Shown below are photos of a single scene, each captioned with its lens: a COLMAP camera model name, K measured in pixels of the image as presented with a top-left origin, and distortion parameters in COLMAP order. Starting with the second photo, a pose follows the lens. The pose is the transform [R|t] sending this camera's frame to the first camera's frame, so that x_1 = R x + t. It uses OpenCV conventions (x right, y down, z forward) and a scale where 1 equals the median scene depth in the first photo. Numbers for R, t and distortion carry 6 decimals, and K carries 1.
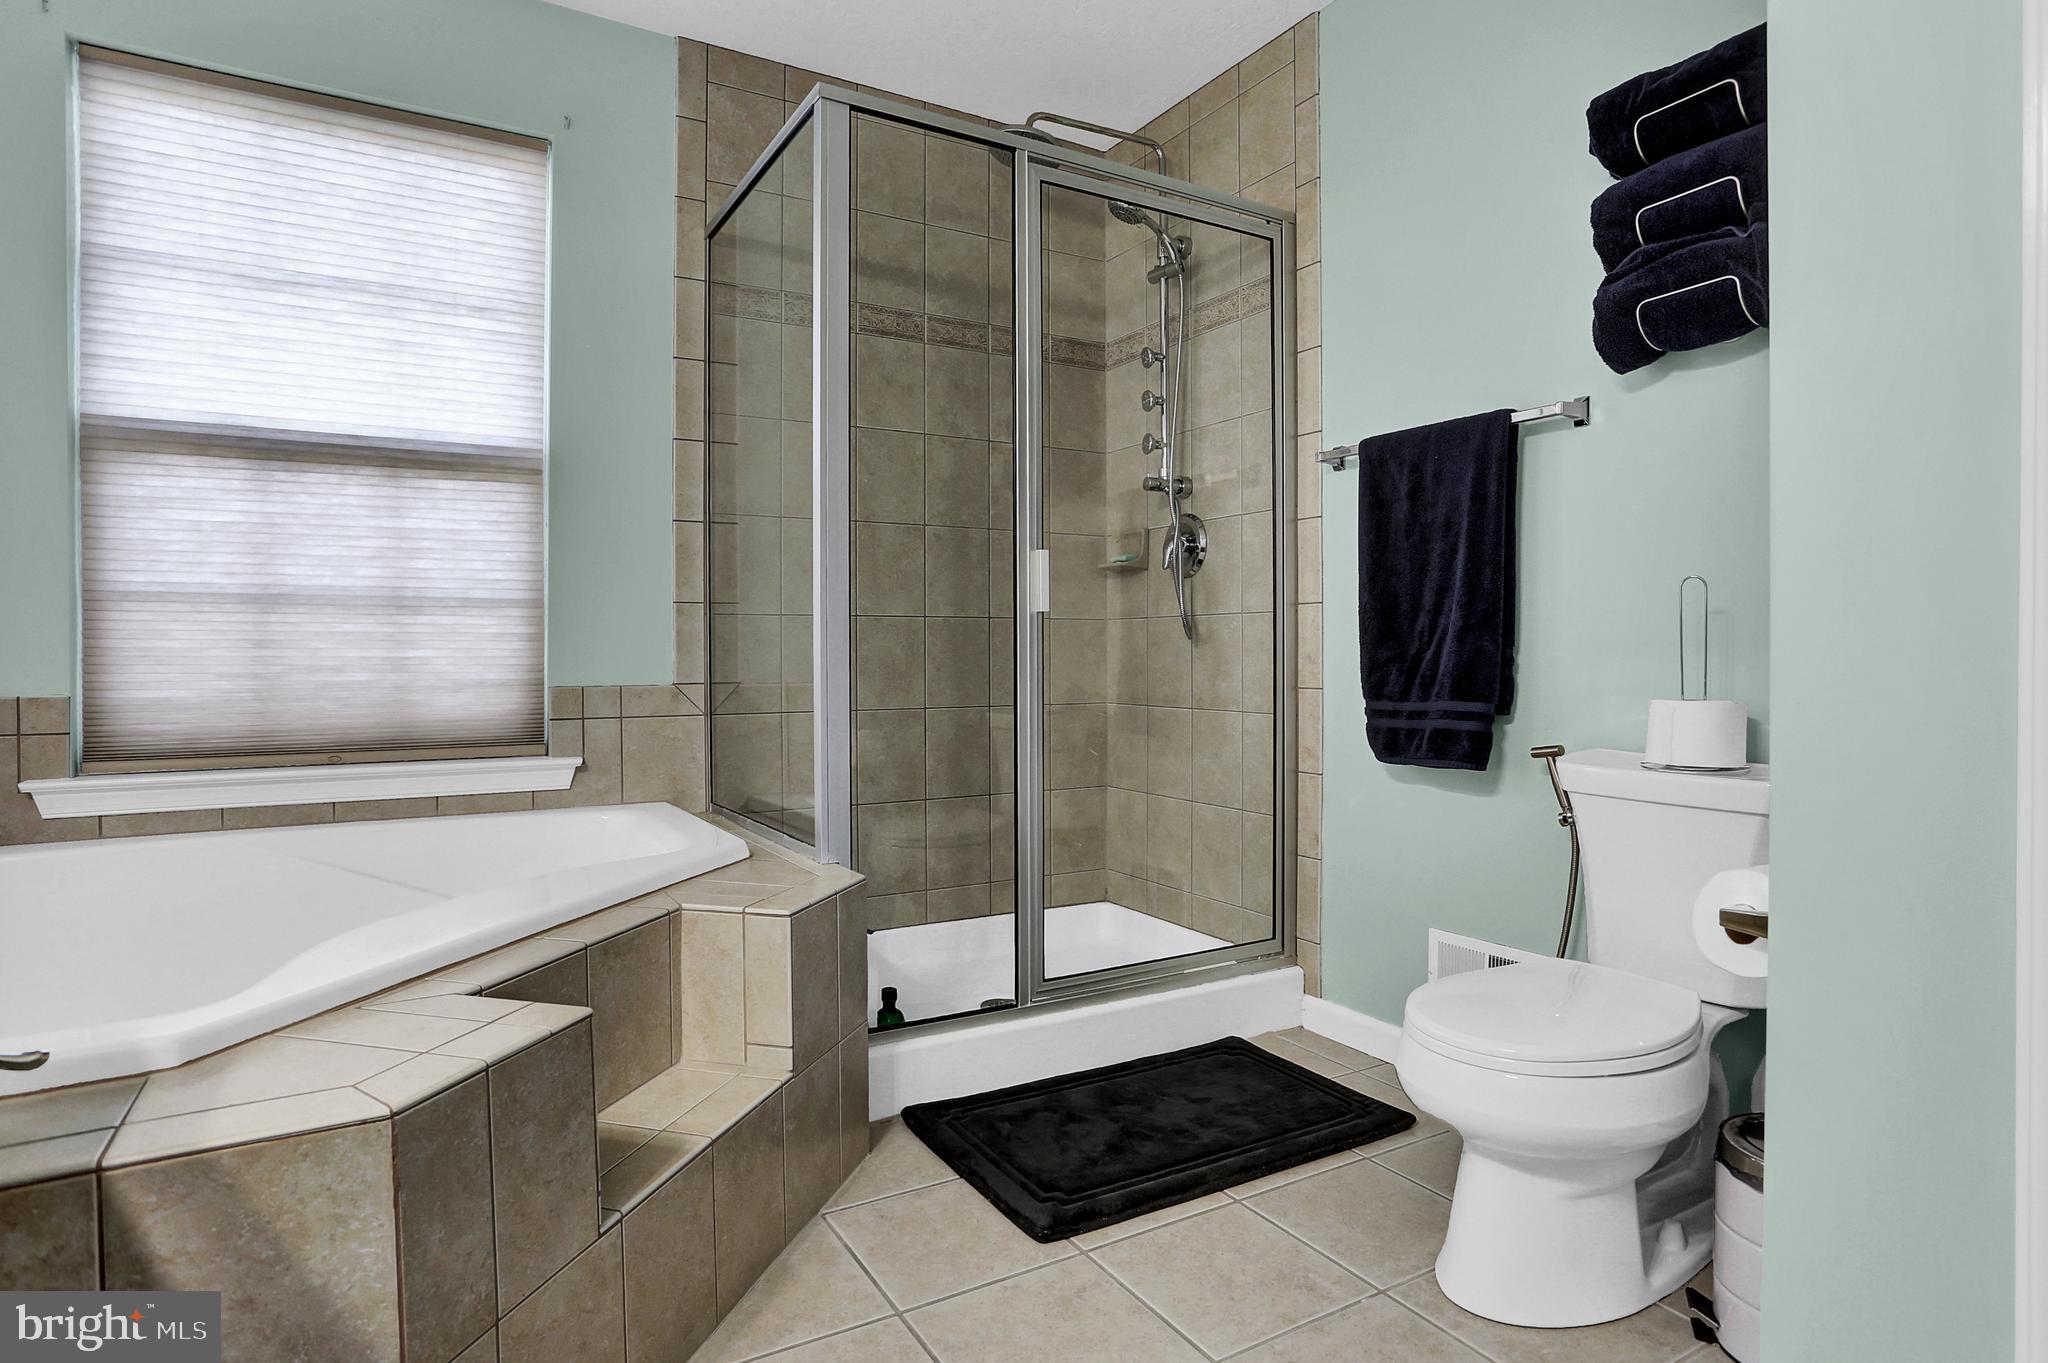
lens RADIAL K [[1107.2, 0, 1015.5], [0, 1107.2, 662.1], [0, 0, 1]] dist [-0.063602, 0.037660]
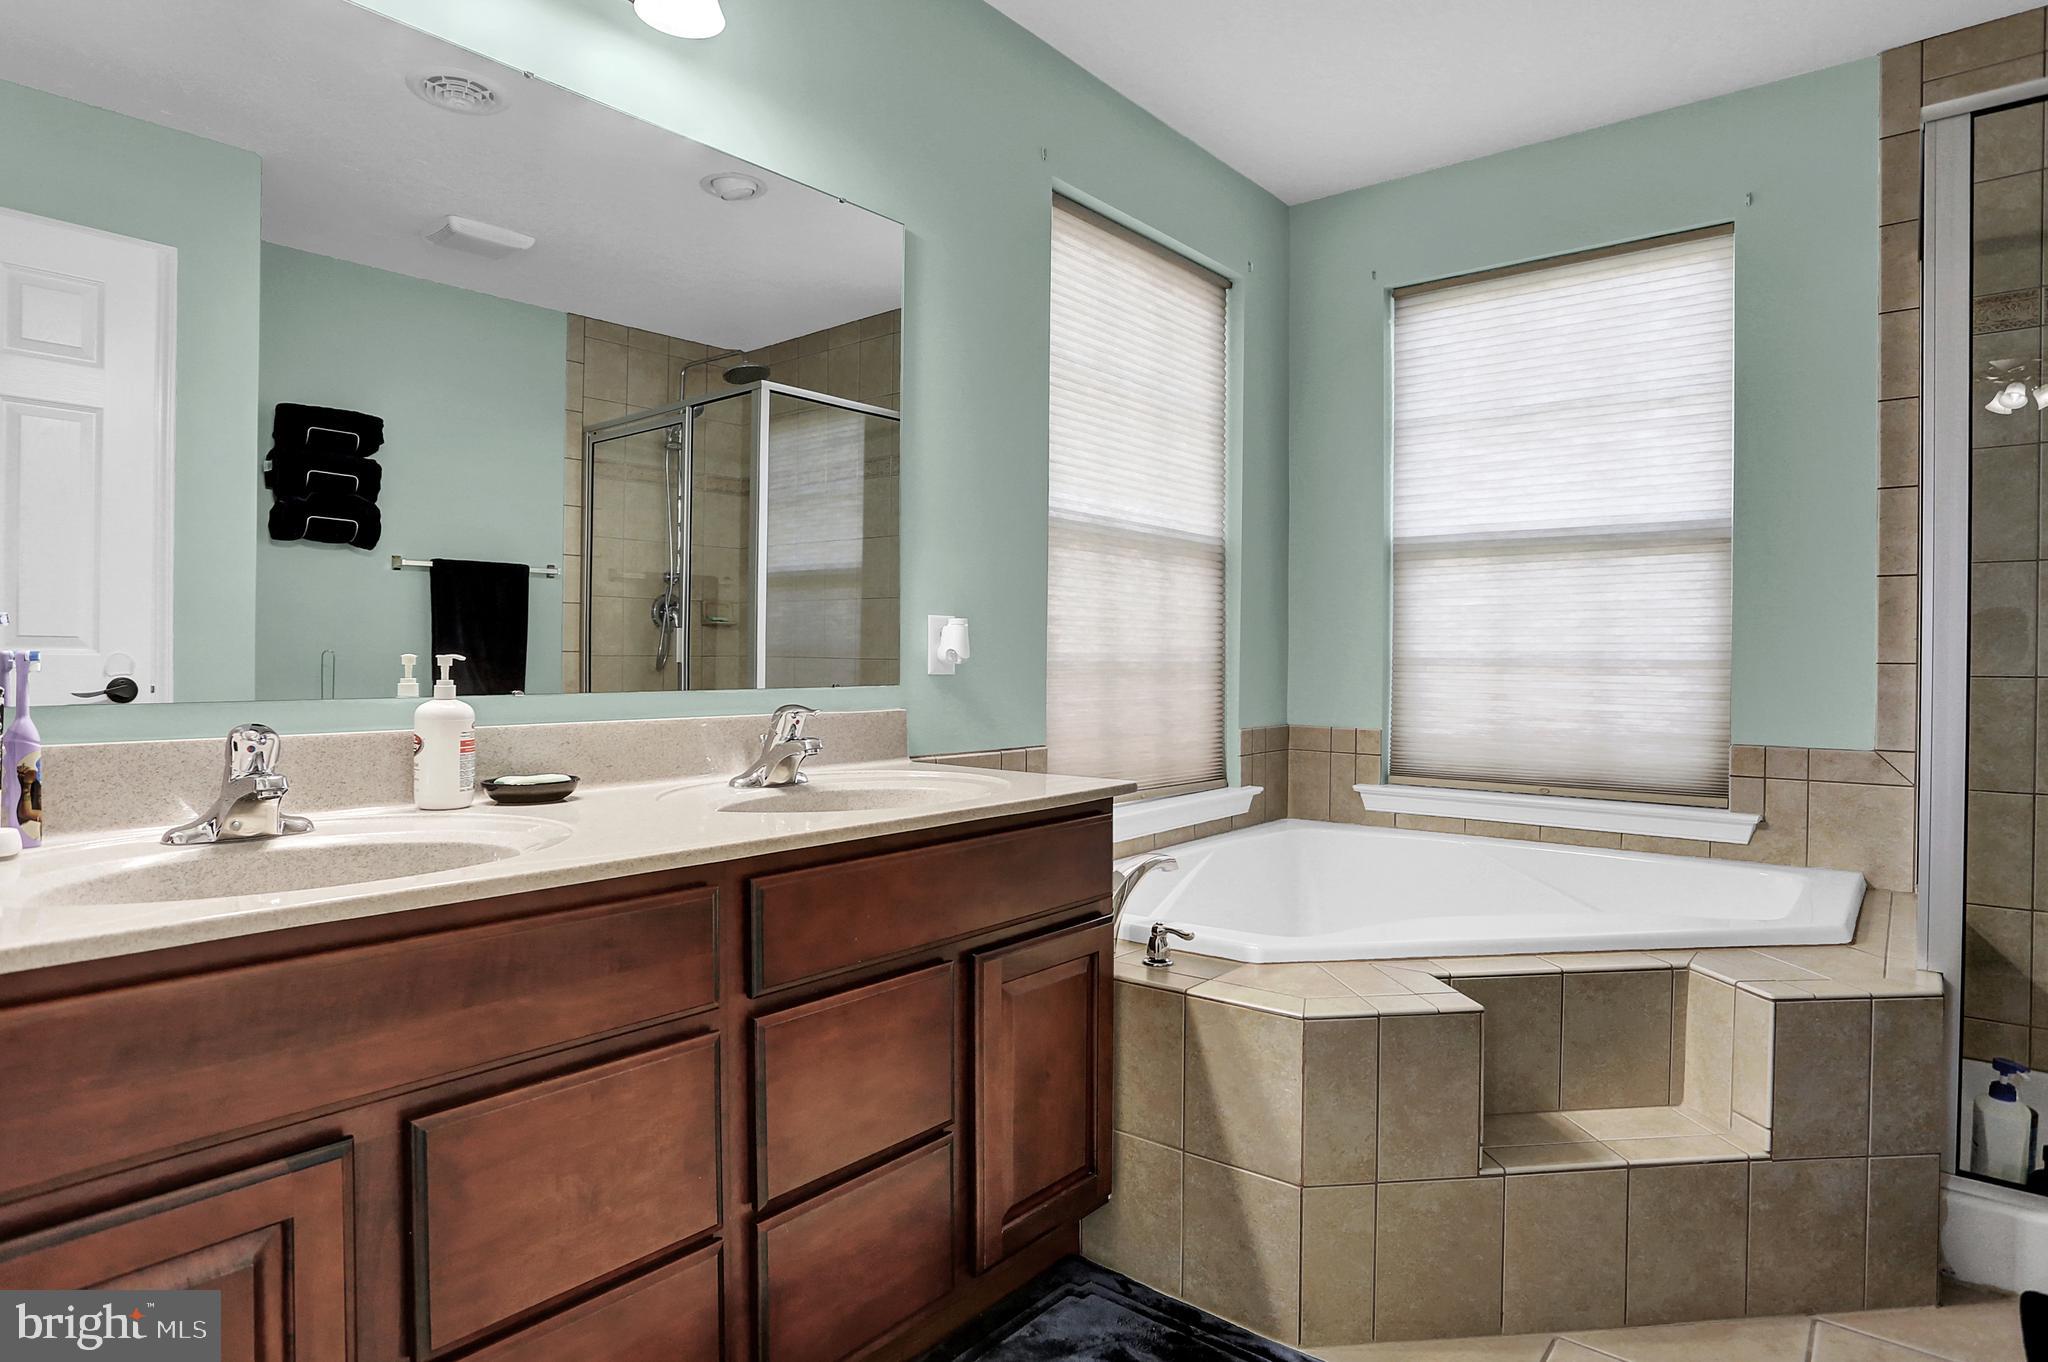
lens RADIAL K [[1107.2, 0, 1015.5], [0, 1107.2, 661.6], [0, 0, 1]] dist [-0.063602, 0.037660]
pose [[0.358303, 0.006139, -0.933585, 0.318788], [-0.016033, 0.999871, 0.000421, -0.049152], [0.933468, 0.014817, 0.358355, -0.016023]]
